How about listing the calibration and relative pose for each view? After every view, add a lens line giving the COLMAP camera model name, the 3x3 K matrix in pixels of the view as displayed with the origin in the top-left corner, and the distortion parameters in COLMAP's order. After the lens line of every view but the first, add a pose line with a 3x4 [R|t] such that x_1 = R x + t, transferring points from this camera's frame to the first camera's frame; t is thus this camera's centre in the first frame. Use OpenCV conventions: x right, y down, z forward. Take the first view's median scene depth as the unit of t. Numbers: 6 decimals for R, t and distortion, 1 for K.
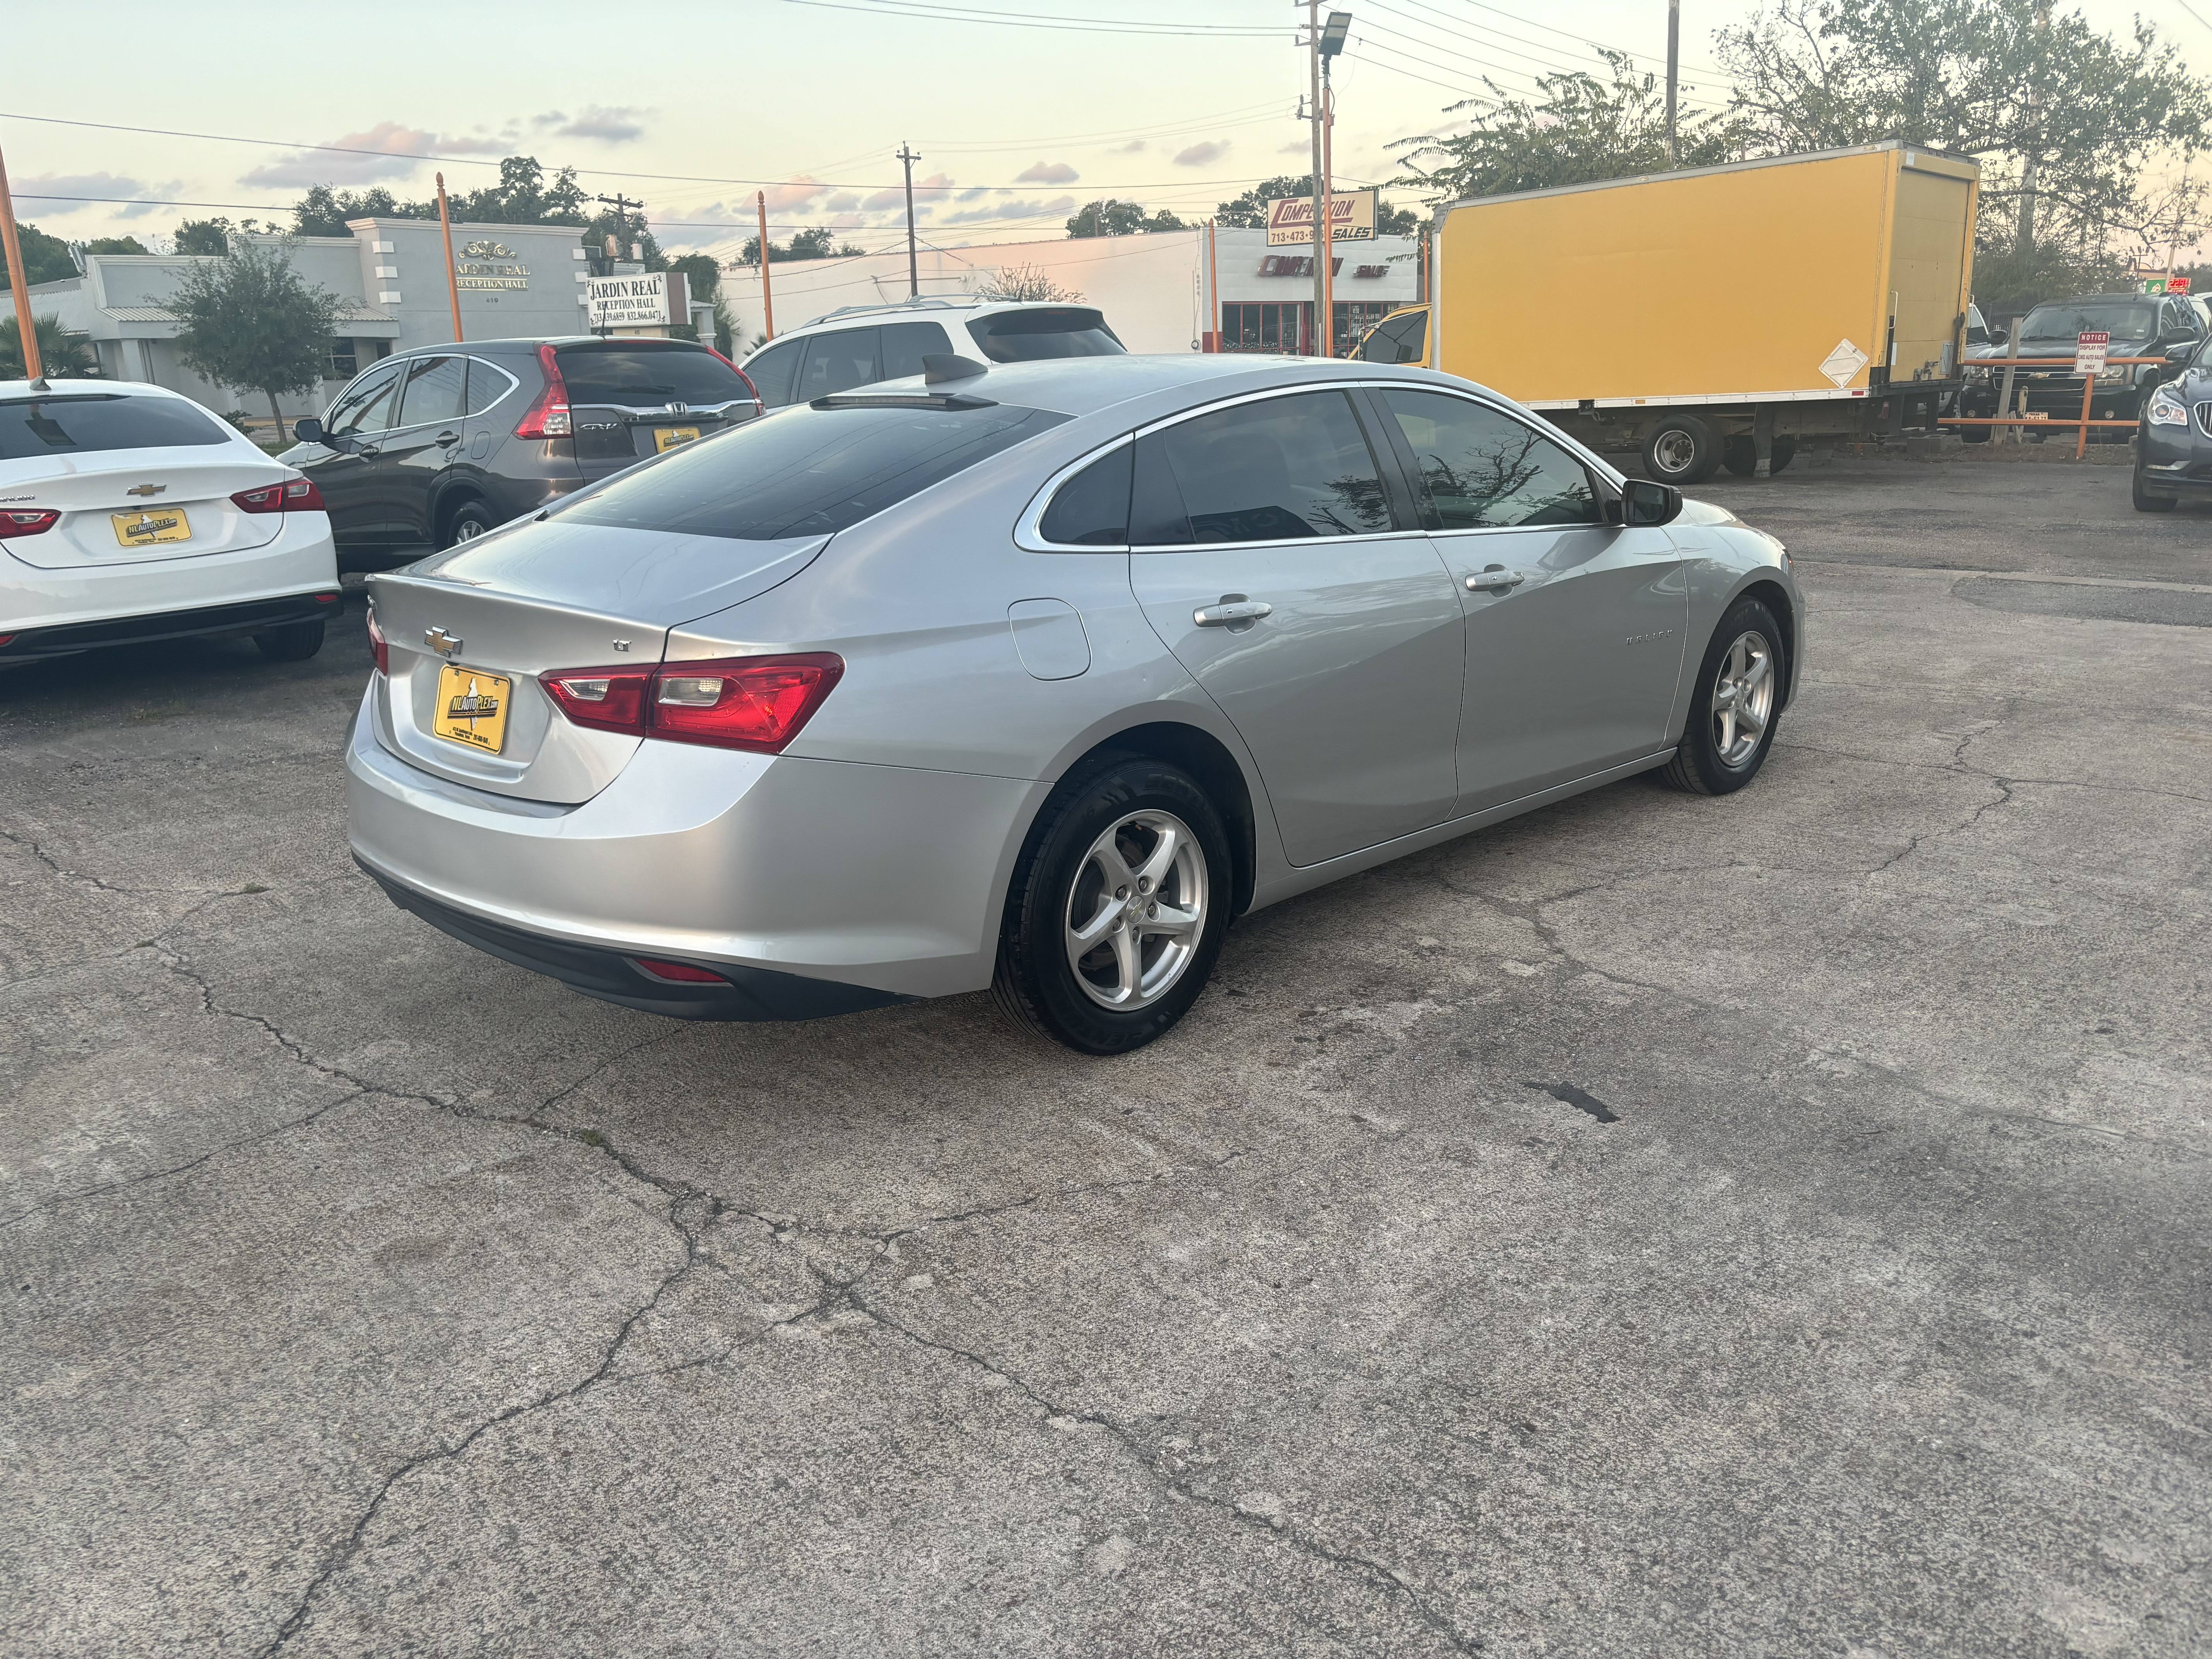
lens RADIAL K [[1698.8, 0, 1105.1], [0, 1698.8, 832.1], [0, 0, 1]] dist [0.038870, -0.036438]
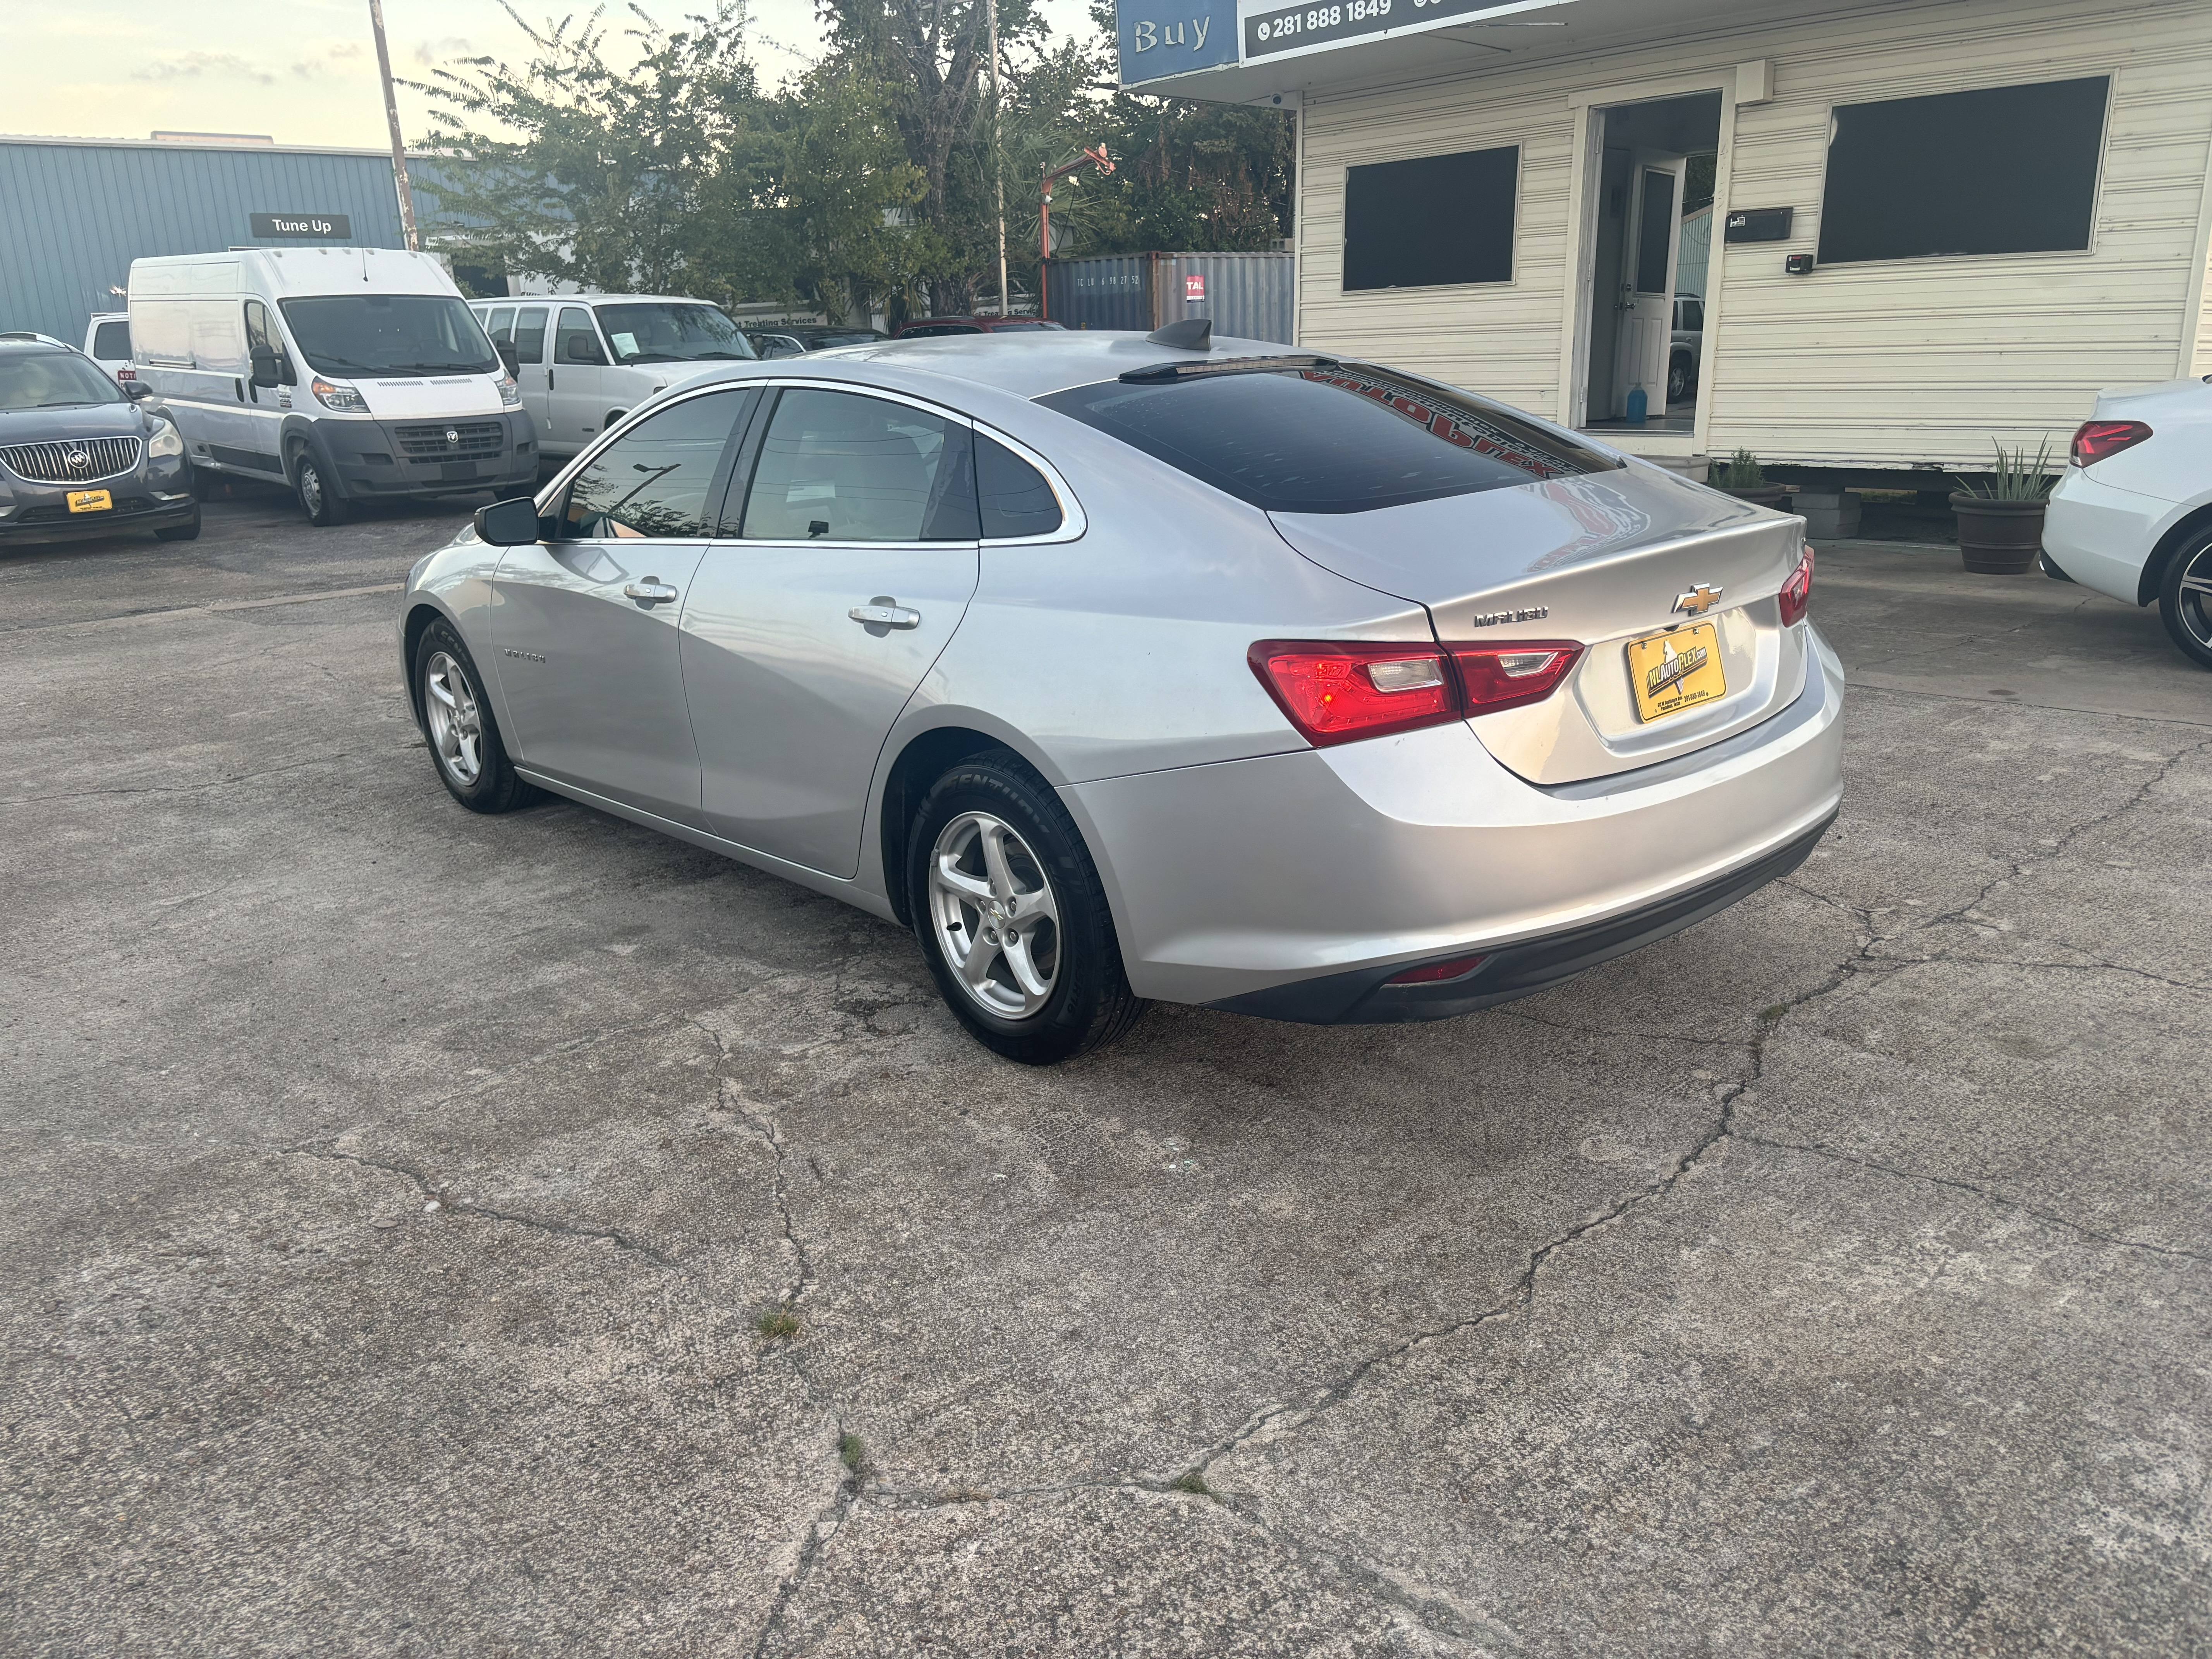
lens RADIAL K [[1698.8, 0, 1106.8], [0, 1698.8, 810.2], [0, 0, 1]] dist [0.038870, -0.036438]
pose [[0.059326, -0.257567, 0.964438, -1.199916], [0.311110, 0.922790, 0.227307, -0.285898], [-0.948520, 0.286561, 0.134877, 1.089505]]
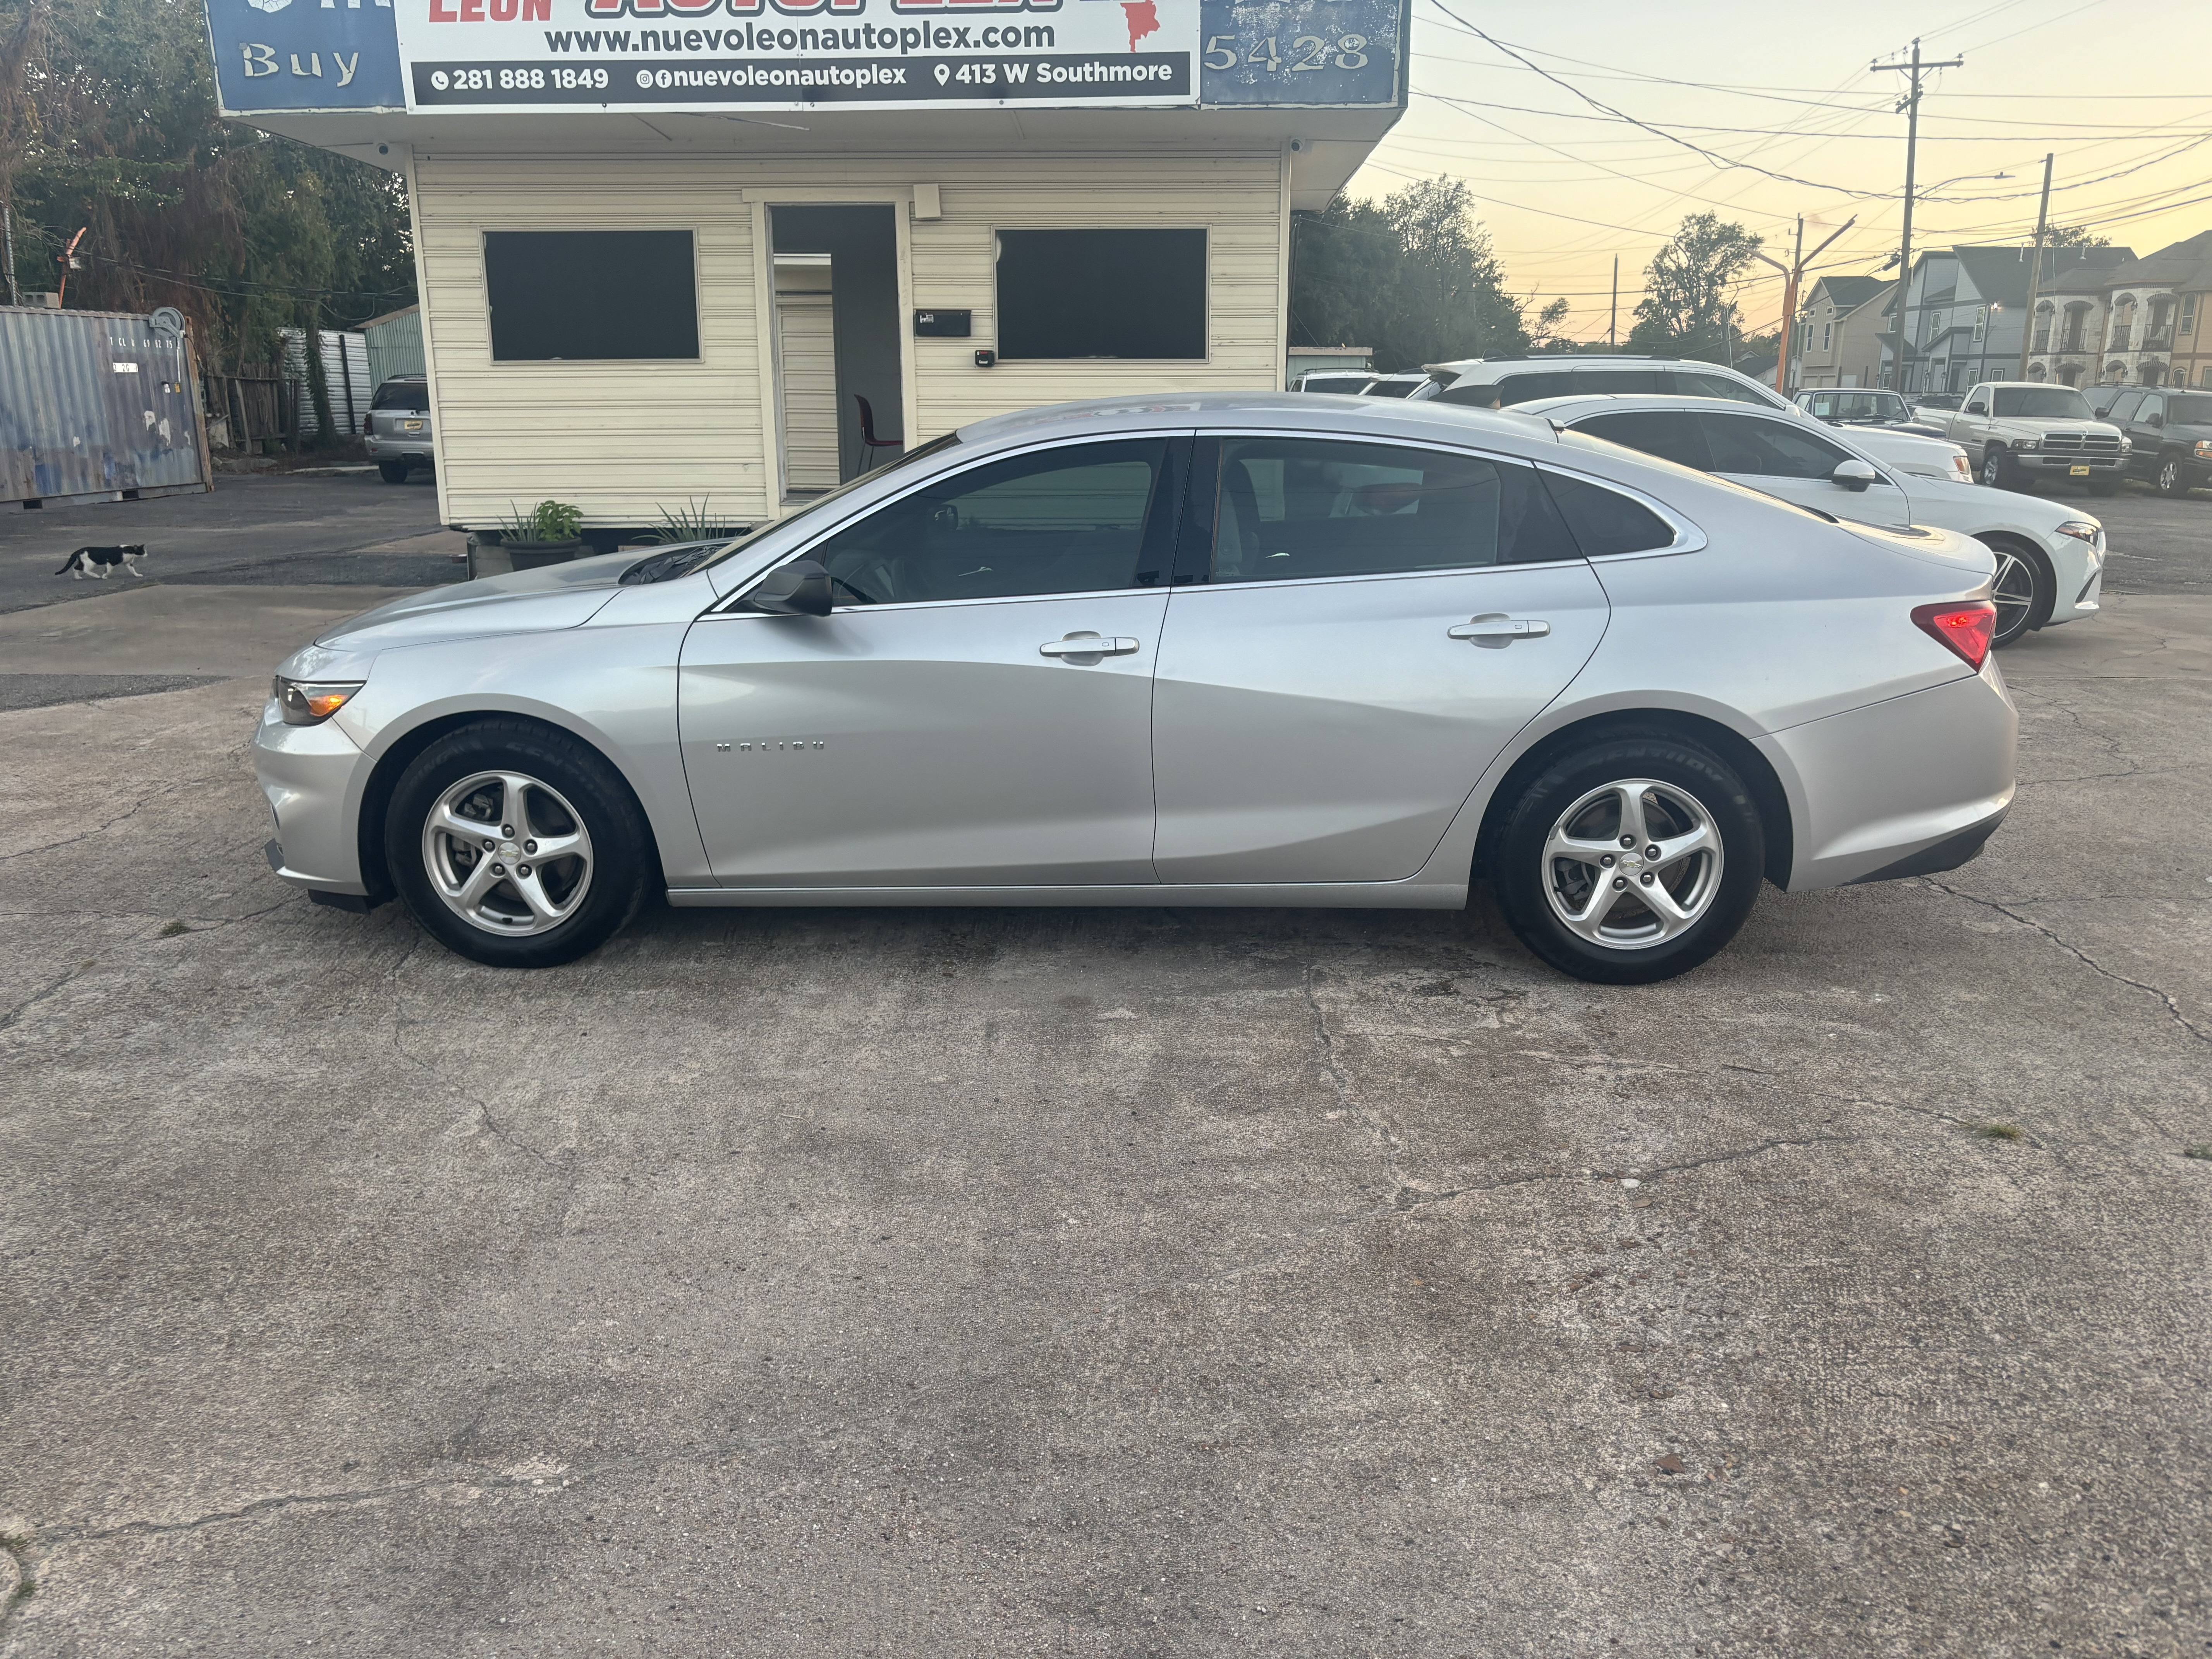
lens RADIAL K [[1698.8, 0, 1091.1], [0, 1698.8, 830.6], [0, 0, 1]] dist [0.038870, -0.036438]
pose [[-0.671893, -0.167747, 0.721402, -0.892352], [0.221079, 0.884187, 0.411506, -0.608011], [-0.706883, 0.435975, -0.556994, 2.172137]]
